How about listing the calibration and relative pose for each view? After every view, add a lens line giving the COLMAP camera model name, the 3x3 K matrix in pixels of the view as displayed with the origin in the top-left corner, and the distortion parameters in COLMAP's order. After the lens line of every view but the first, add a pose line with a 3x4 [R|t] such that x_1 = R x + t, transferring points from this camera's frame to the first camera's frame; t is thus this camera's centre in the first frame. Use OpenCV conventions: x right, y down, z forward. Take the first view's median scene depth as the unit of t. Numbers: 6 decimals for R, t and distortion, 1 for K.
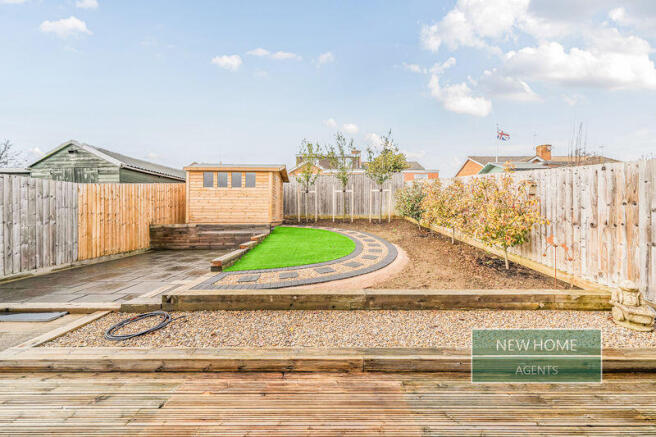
lens RADIAL K [[218.5, 0, 325.1], [0, 218.5, 213.7], [0, 0, 1]] dist [0.002511, -0.000041]
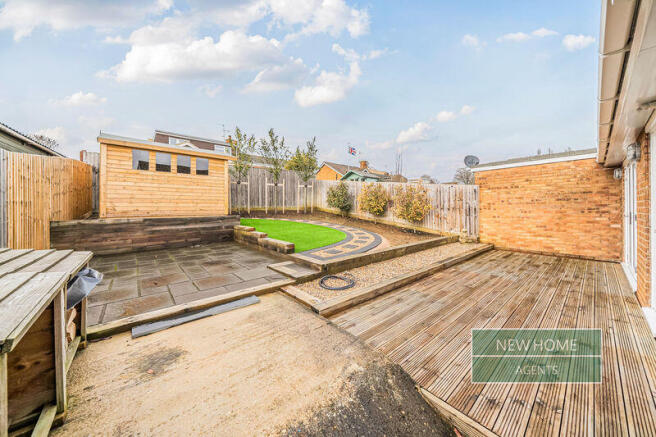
lens RADIAL K [[221.7, 0, 327.0], [0, 221.7, 207.3], [0, 0, 1]] dist [0.001069, -0.000006]
pose [[0.770544, -0.003507, 0.637377, -0.461443], [0.003221, 0.999994, 0.001608, 0.007921], [-0.637379, 0.000814, 0.770550, -0.010753]]
